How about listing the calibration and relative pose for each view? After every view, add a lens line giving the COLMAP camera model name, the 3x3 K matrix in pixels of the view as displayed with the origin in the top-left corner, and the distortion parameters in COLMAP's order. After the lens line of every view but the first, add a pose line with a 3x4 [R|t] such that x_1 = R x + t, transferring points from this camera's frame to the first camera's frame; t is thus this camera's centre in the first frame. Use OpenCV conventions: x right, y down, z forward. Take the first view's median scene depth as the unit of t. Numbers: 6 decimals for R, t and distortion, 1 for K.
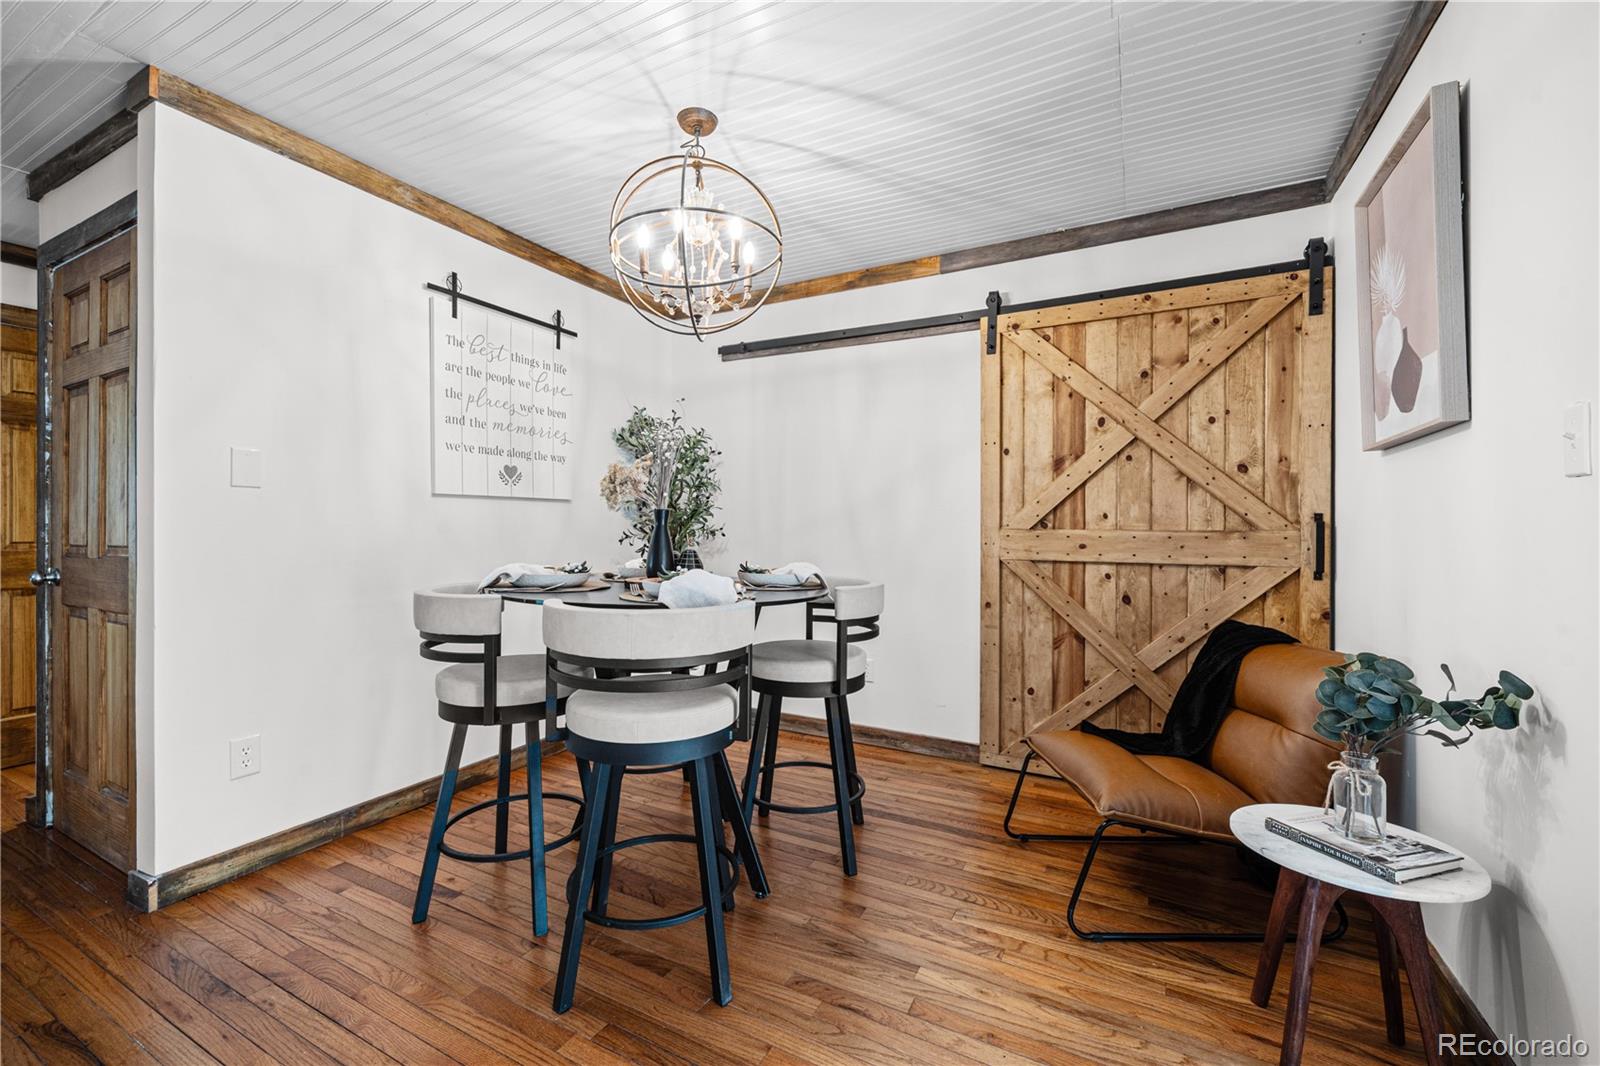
lens RADIAL K [[656.5, 0, 794.6], [0, 656.5, 523.1], [0, 0, 1]] dist [-0.000685, -0.000126]
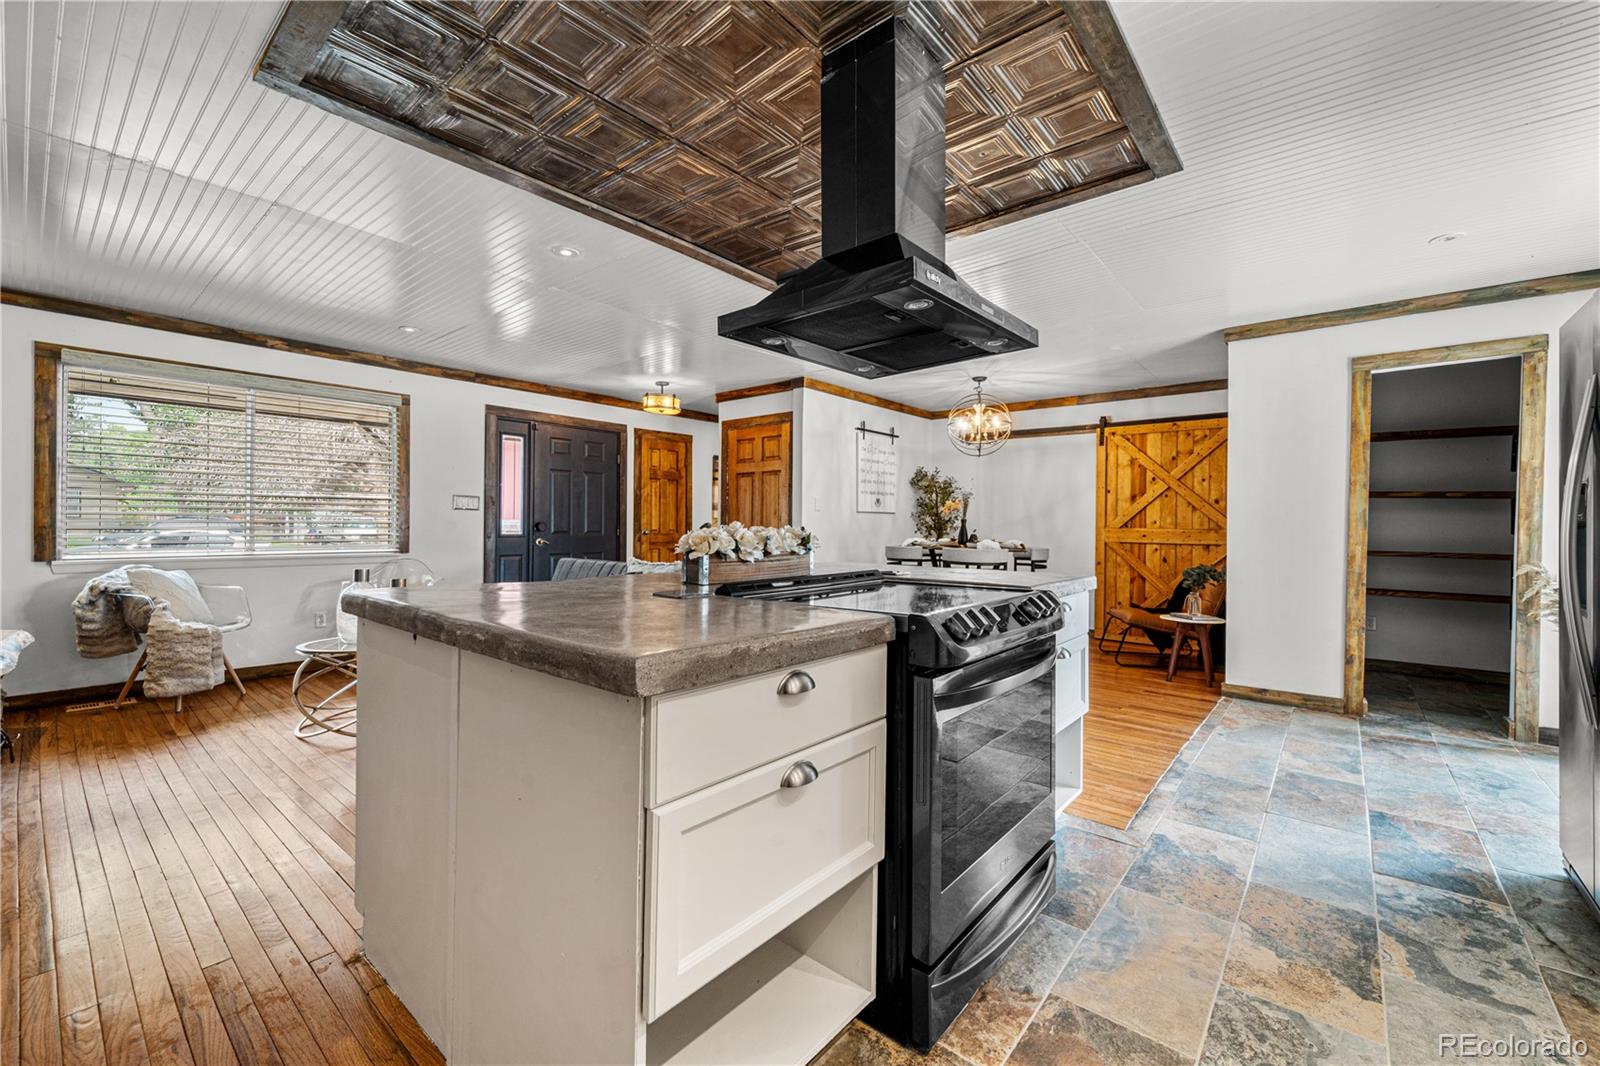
lens RADIAL K [[656.5, 0, 794.6], [0, 656.5, 523.1], [0, 0, 1]] dist [-0.000685, -0.000126]
pose [[0.977505, 0.007853, -0.210768, -0.236222], [-0.007530, 0.999969, 0.002335, -0.003707], [0.210780, -0.000696, 0.977533, -1.365180]]
